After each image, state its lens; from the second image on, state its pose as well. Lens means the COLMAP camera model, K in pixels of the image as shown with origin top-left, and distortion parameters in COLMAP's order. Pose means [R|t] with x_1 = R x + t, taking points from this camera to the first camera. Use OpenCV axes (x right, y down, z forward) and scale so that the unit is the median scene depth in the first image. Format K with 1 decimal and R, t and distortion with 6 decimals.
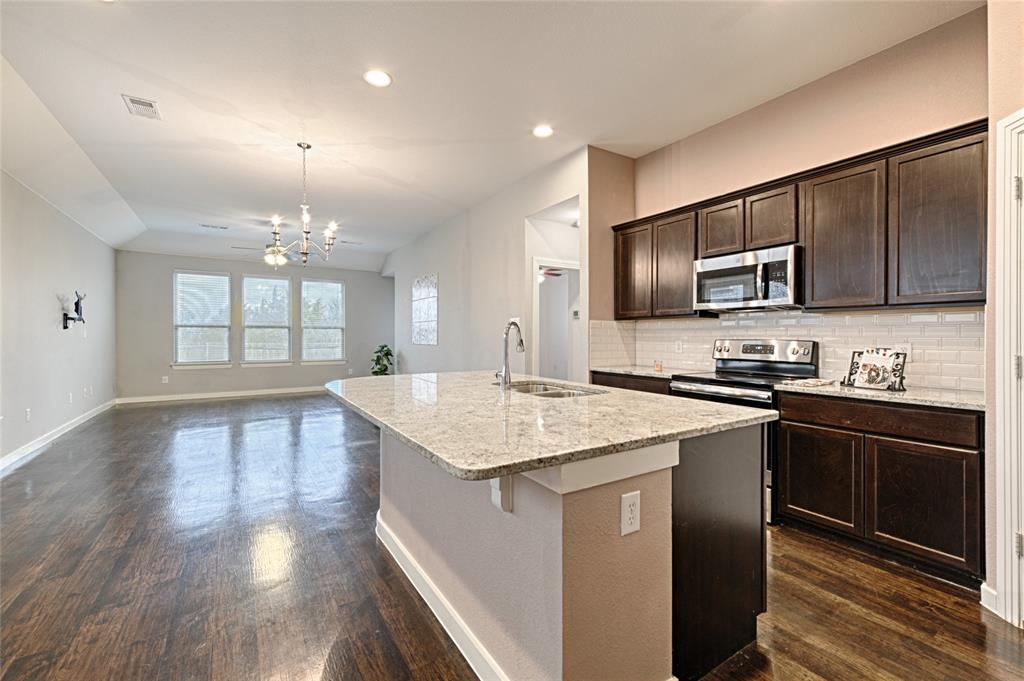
lens RADIAL K [[425.5, 0, 512.4], [0, 425.5, 337.4], [0, 0, 1]] dist [0.000297, -0.000382]
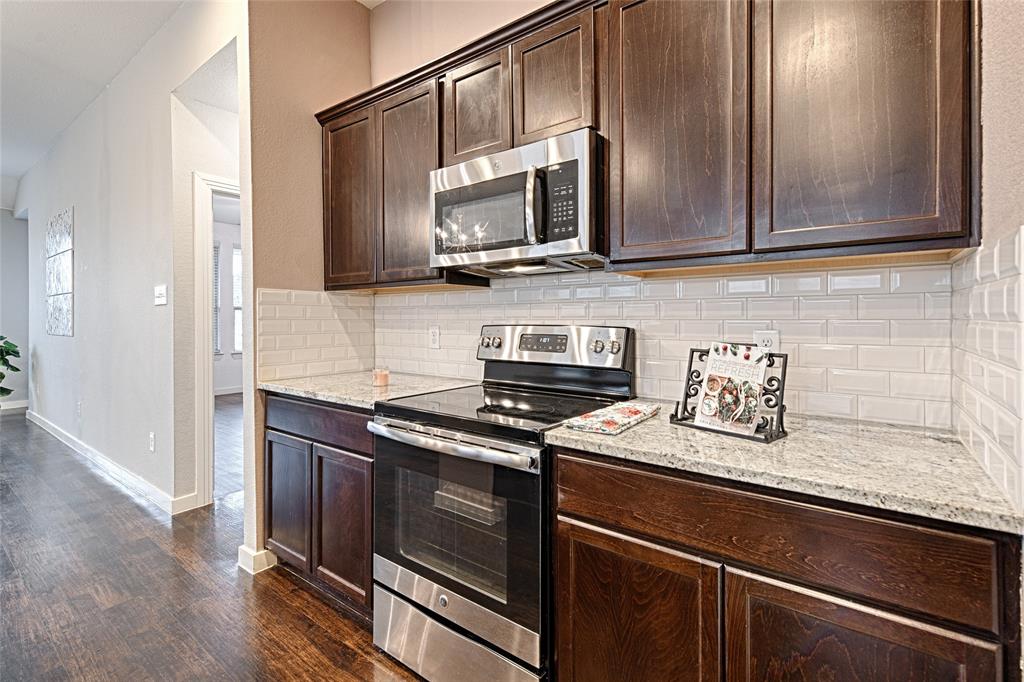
lens RADIAL K [[448.9, 0, 546.7], [0, 448.9, 318.8], [0, 0, 1]] dist [0.003066, 0.000077]
pose [[0.919829, -0.004663, 0.392291, 0.410074], [0.005658, 0.999983, -0.001380, -0.002134], [-0.392278, 0.003489, 0.919840, 0.542581]]
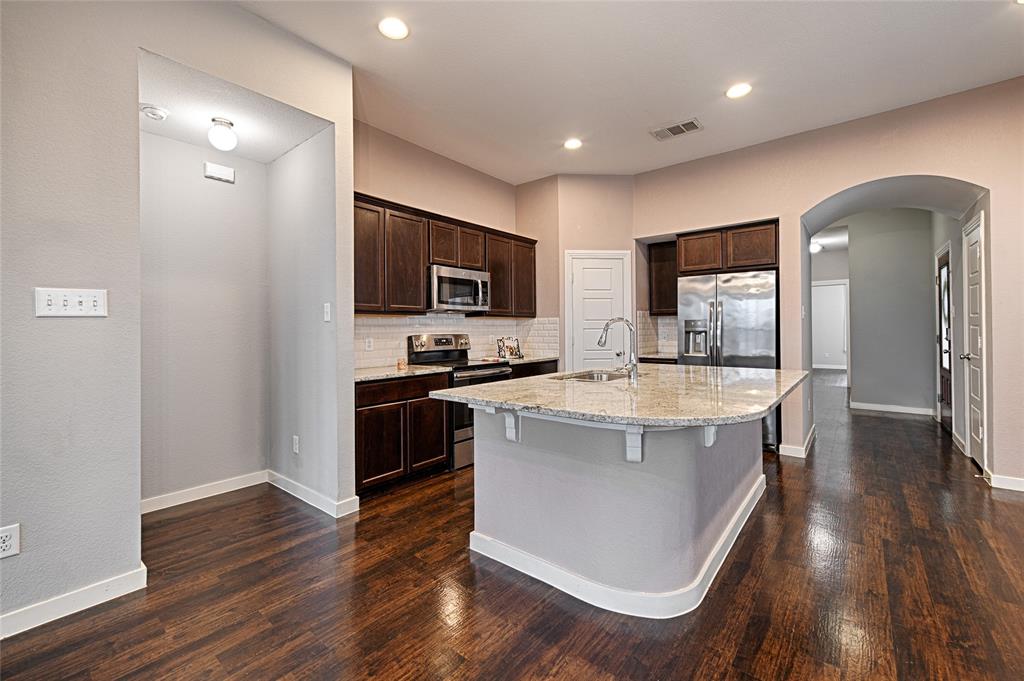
lens RADIAL K [[425.5, 0, 508.2], [0, 425.5, 330.6], [0, 0, 1]] dist [0.000297, -0.000382]
pose [[-0.305308, -0.002910, 0.952249, -0.825635], [0.011788, 0.999907, 0.006835, -0.014907], [-0.952181, 0.013311, -0.305245, 1.384476]]
